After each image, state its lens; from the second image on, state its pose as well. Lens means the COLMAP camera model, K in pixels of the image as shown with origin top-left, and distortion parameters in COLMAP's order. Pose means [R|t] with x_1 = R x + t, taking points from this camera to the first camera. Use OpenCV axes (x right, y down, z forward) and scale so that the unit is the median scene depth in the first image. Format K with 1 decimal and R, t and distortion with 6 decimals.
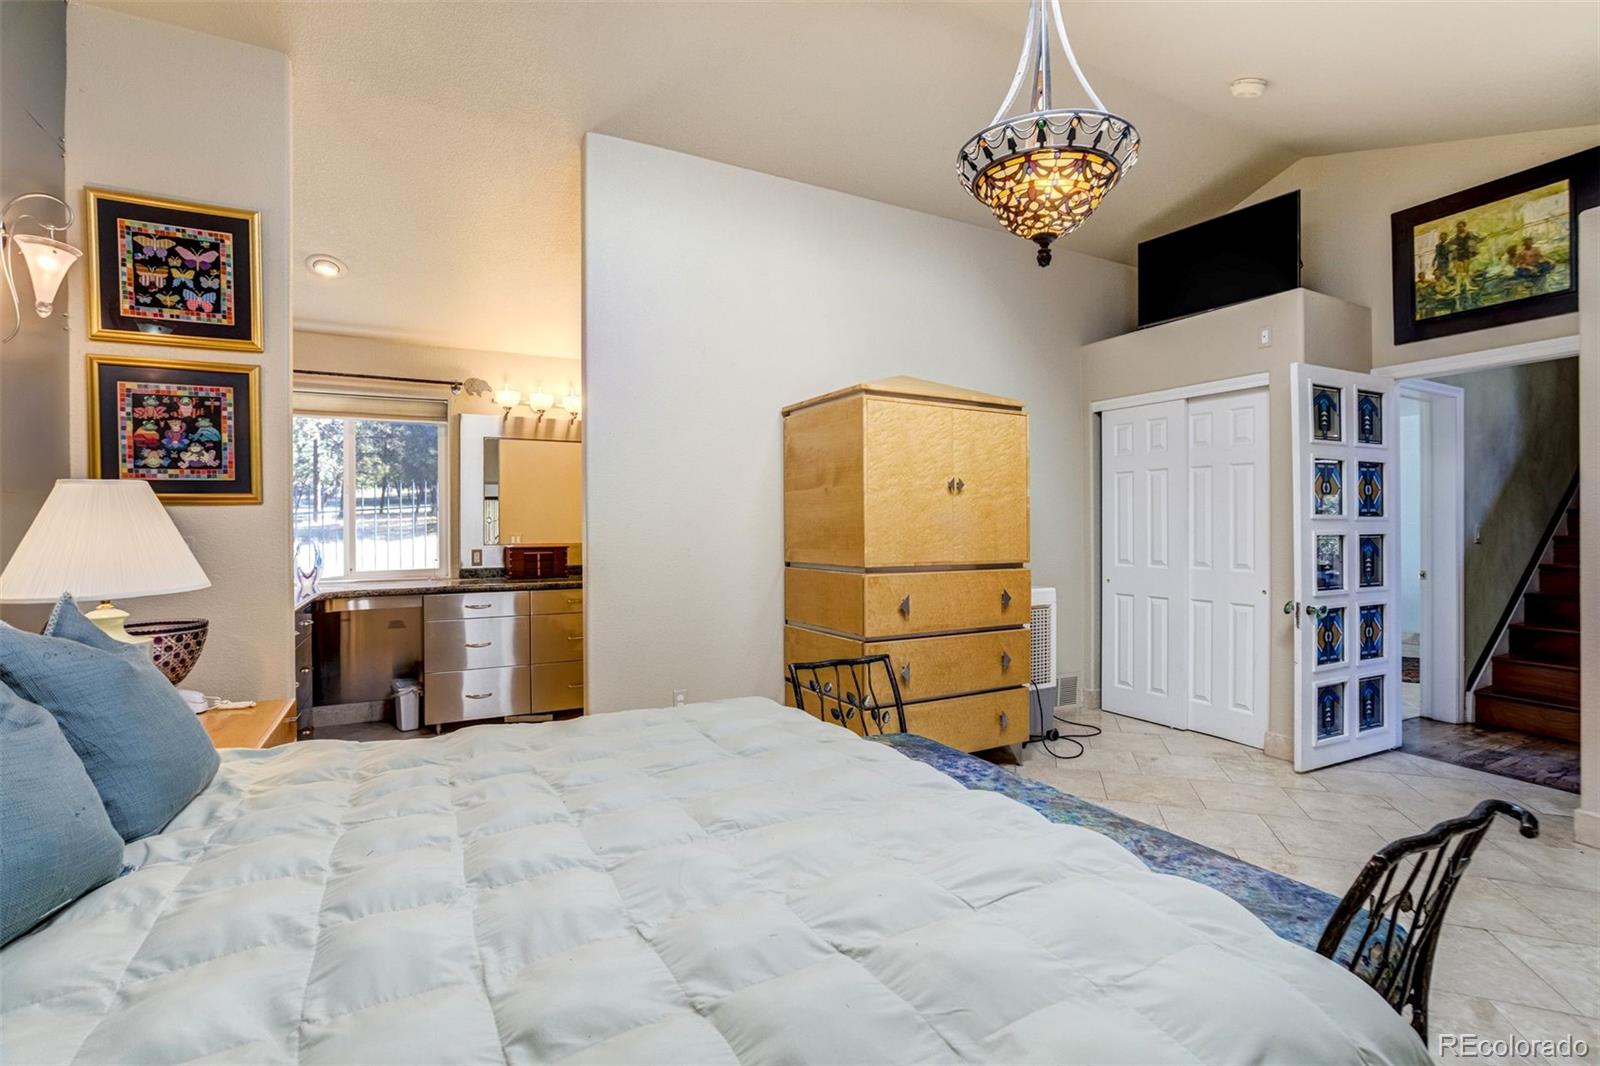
lens RADIAL K [[757.4, 0, 795.2], [0, 757.4, 518.5], [0, 0, 1]] dist [-0.049722, 0.020741]
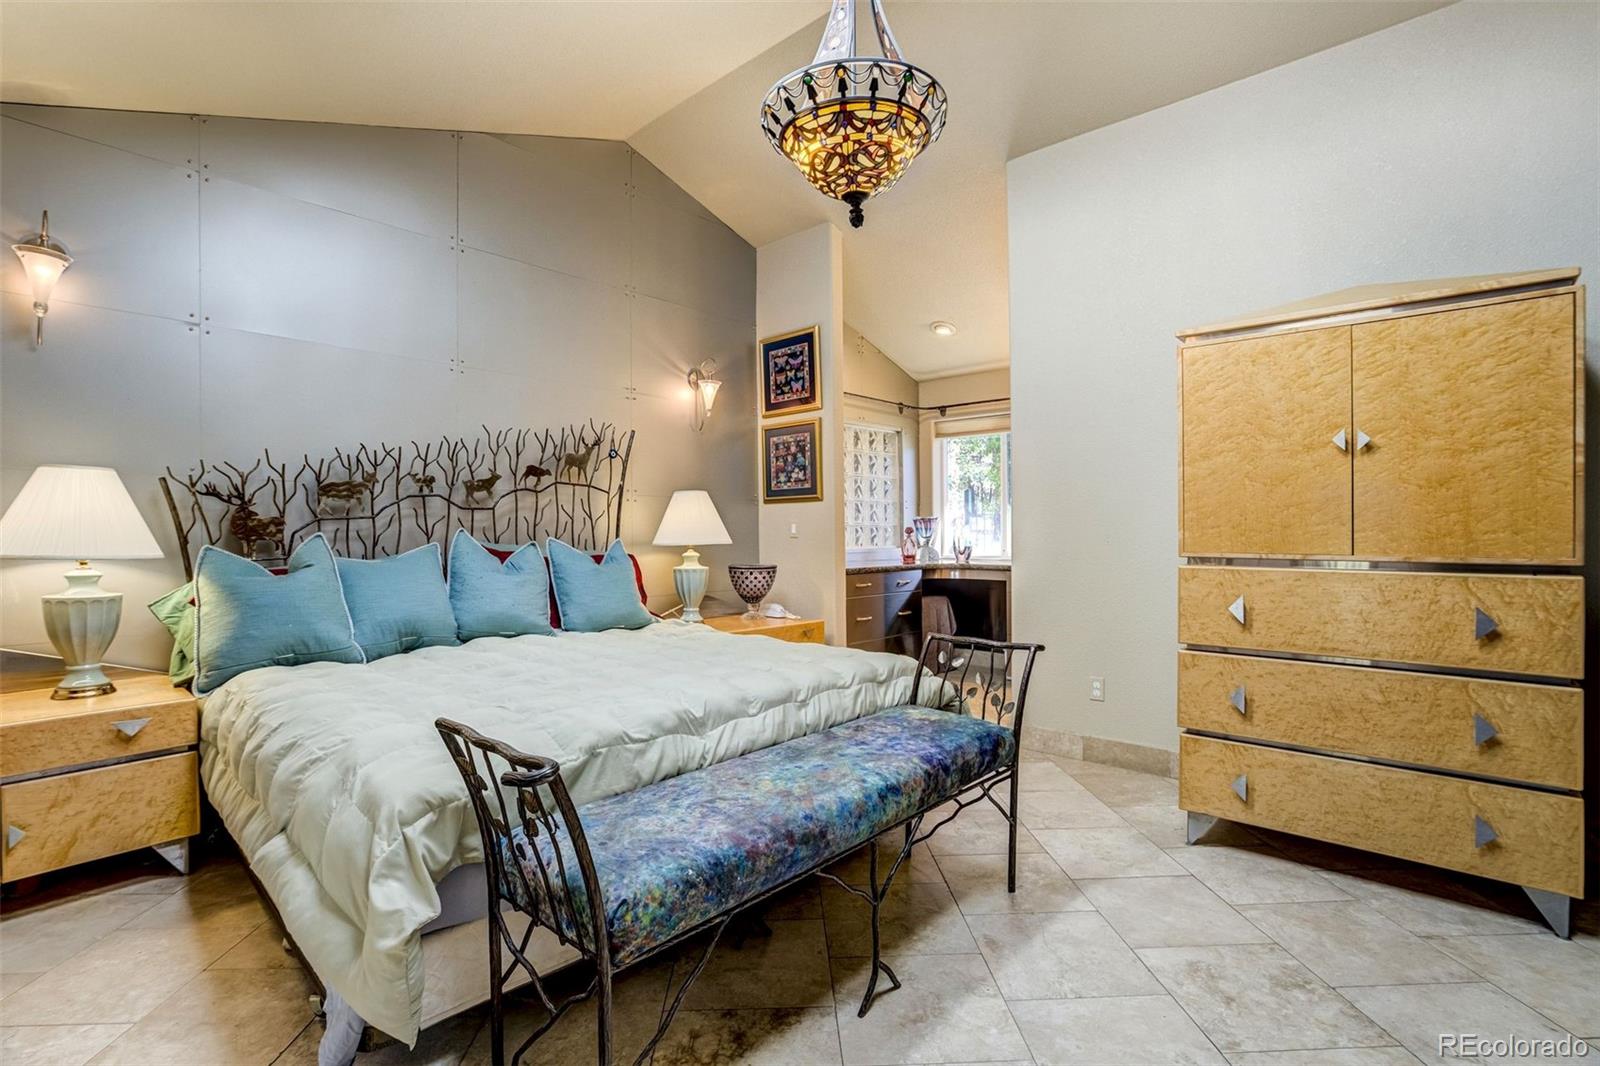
lens RADIAL K [[725.6, 0, 775.6], [0, 725.6, 524.9], [0, 0, 1]] dist [-0.022218, 0.000089]
pose [[0.301962, 0.001482, -0.953319, 0.680921], [0.004394, 0.999986, 0.002947, 0.025469], [0.953310, -0.005079, 0.301951, 0.353971]]
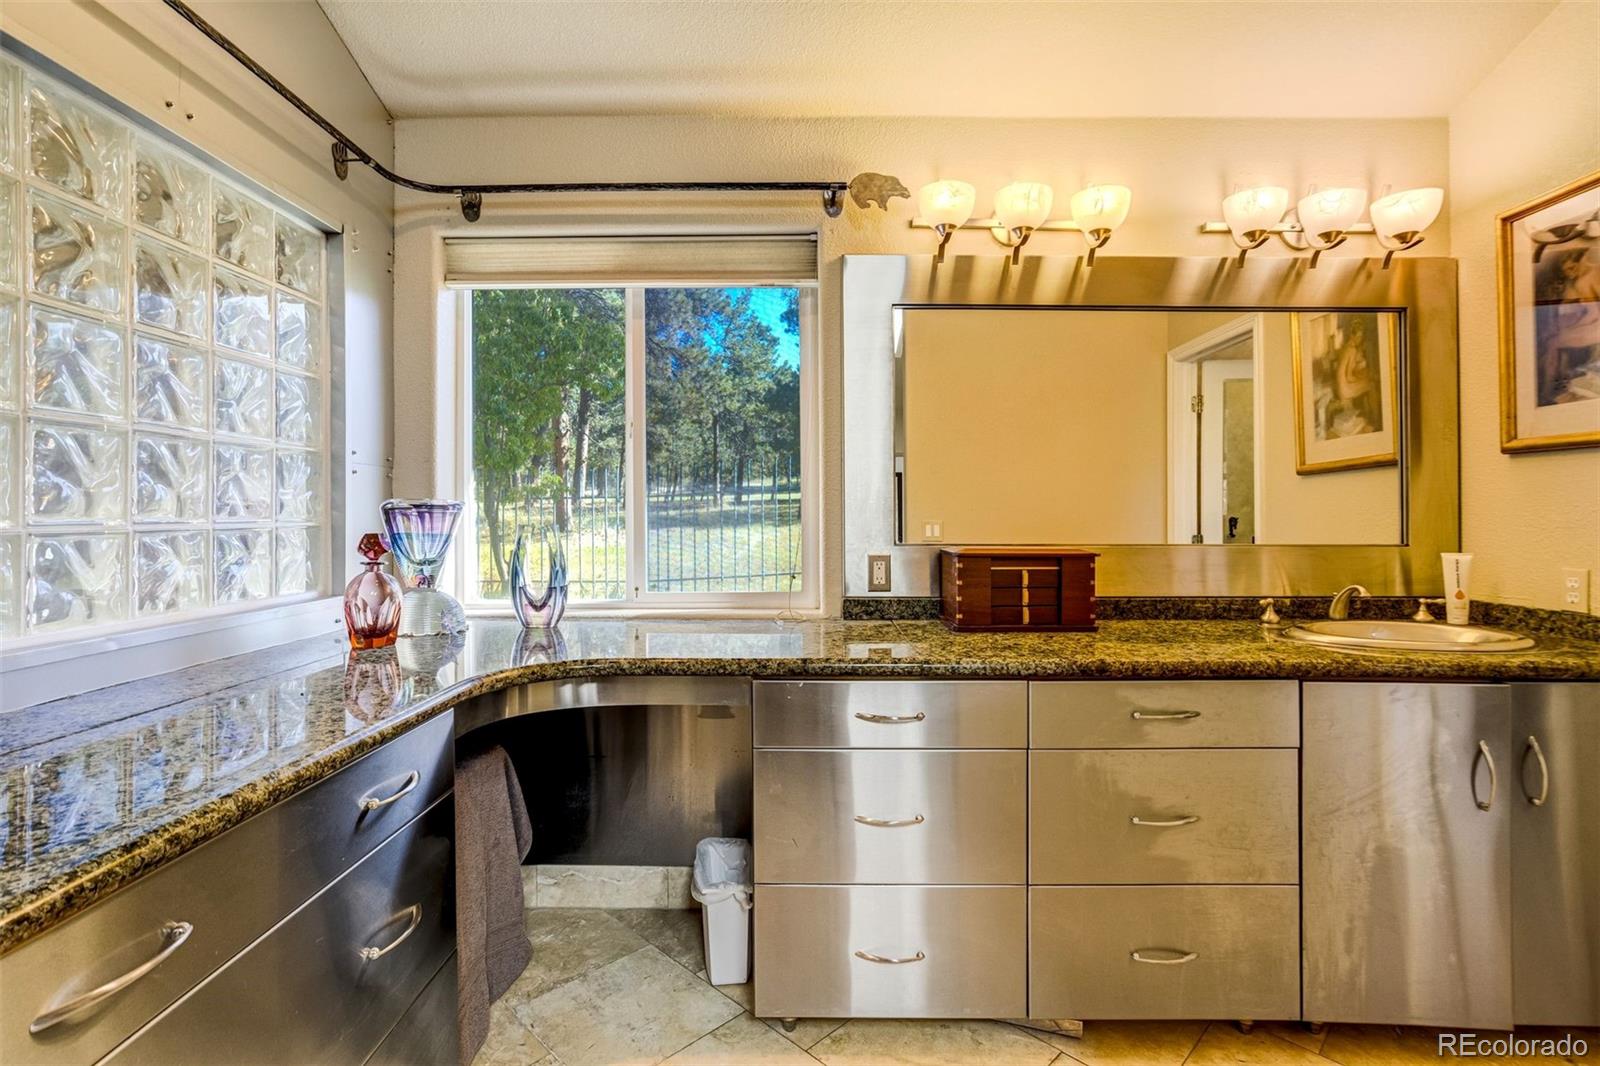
lens RADIAL K [[775.6, 0, 793.8], [0, 775.6, 491.4], [0, 0, 1]] dist [-0.001134, 0.000002]
pose [[0.884211, -0.010537, -0.466968, -0.374287], [0.000222, 0.999755, -0.022140, 0.020133], [0.467087, 0.019473, 0.883997, 0.841074]]
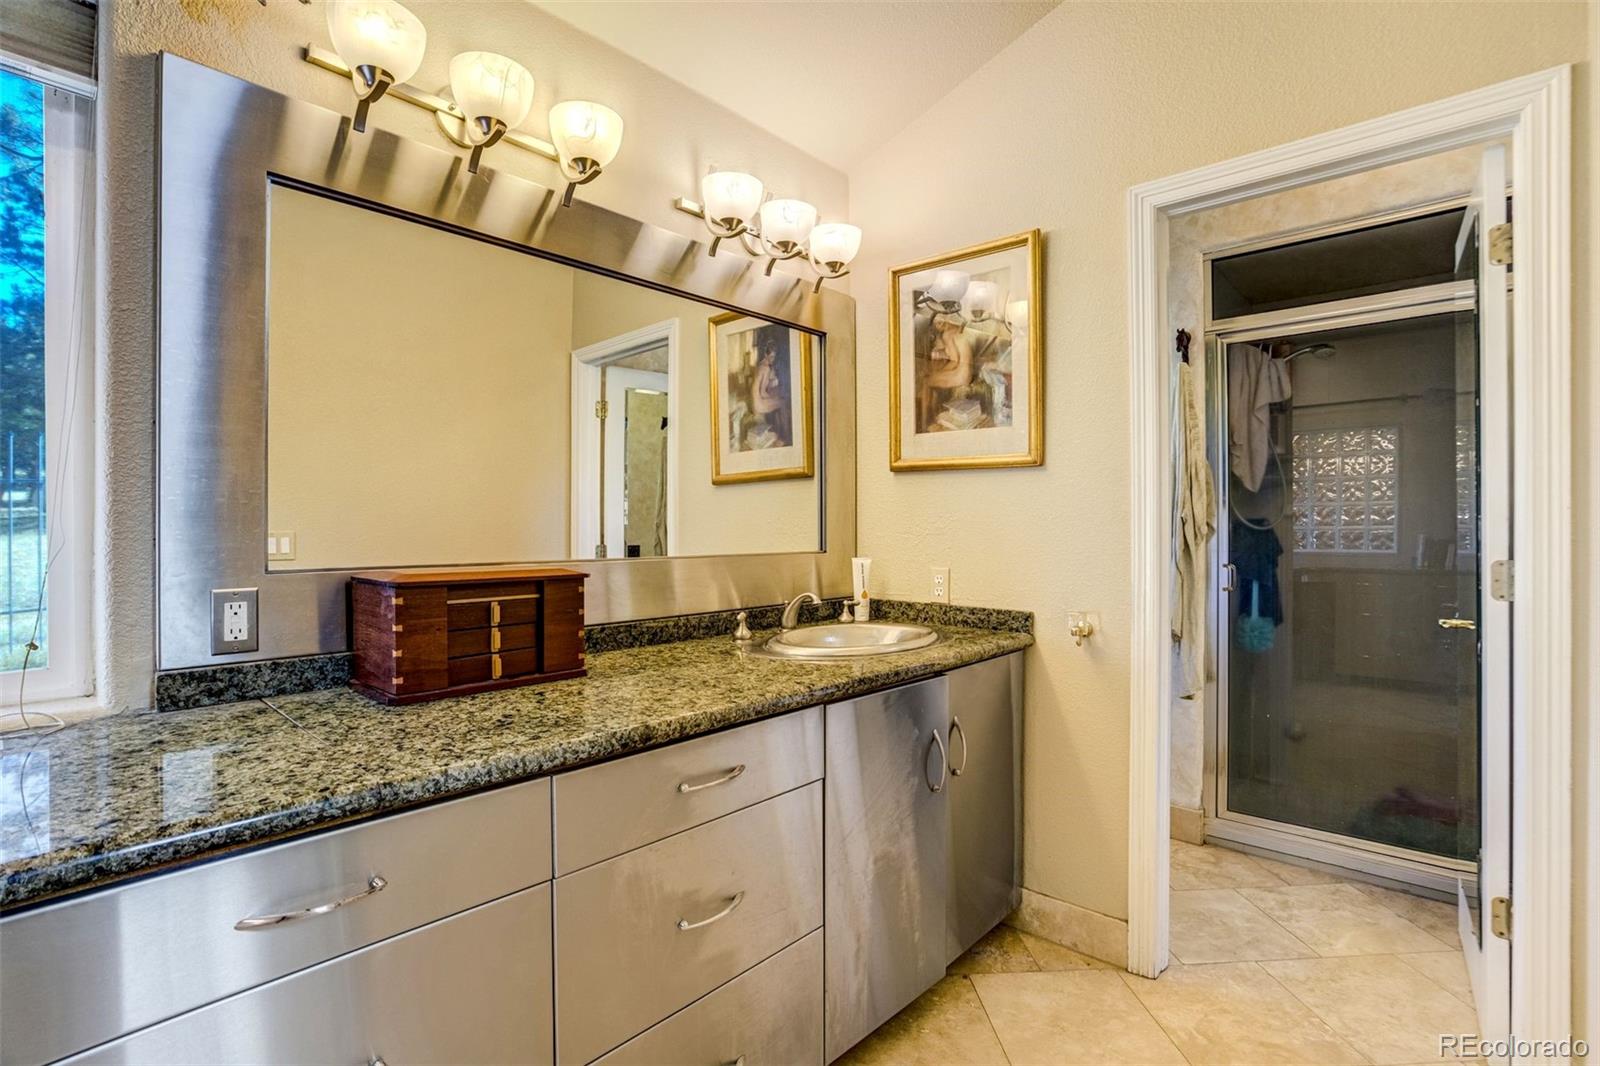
lens RADIAL K [[757.4, 0, 795.2], [0, 757.4, 518.5], [0, 0, 1]] dist [-0.049722, 0.020741]
pose [[0.938128, 0.008698, 0.346179, -0.486897], [-0.008508, 0.999962, -0.002070, 0.022264], [-0.346184, -0.001003, 0.938166, 1.020065]]
